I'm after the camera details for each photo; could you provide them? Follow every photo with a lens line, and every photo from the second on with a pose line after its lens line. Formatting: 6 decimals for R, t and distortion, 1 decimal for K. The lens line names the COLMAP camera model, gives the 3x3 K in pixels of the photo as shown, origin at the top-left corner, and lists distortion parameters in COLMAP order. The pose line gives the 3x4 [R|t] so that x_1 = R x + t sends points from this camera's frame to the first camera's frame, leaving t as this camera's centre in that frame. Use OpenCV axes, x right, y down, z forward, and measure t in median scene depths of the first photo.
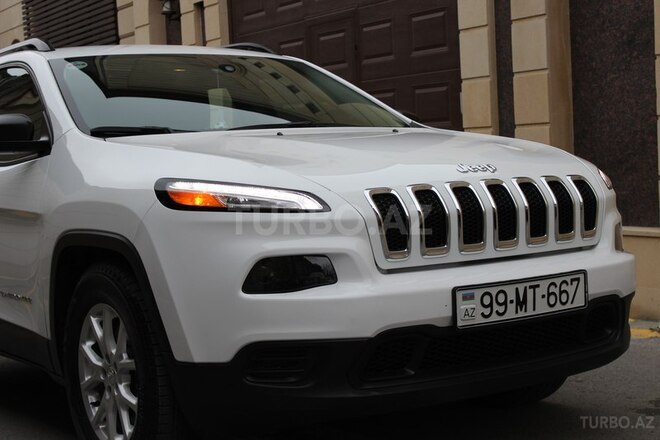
lens RADIAL K [[1114.2, 0, 330.0], [0, 1114.2, 220.0], [0, 0, 1]] dist [0.007424, 0.056981]
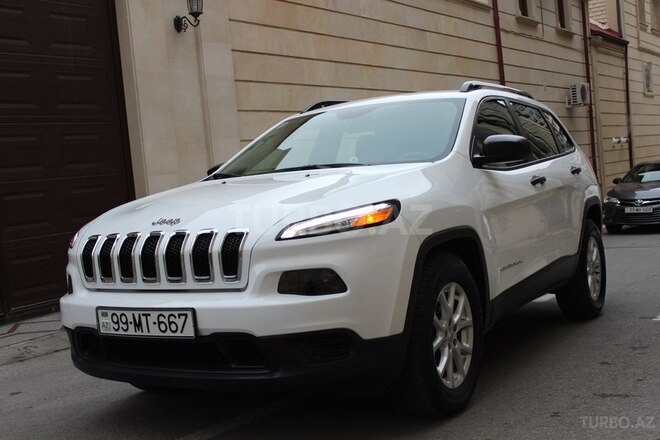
lens RADIAL K [[815.0, 0, 330.0], [0, 815.0, 220.0], [0, 0, 1]] dist [-0.121786, 0.004911]
pose [[0.424749, 0.059067, -0.903382, 1.120945], [0.017555, 0.997144, 0.073452, -0.118619], [0.905141, -0.047058, 0.422499, 0.775286]]
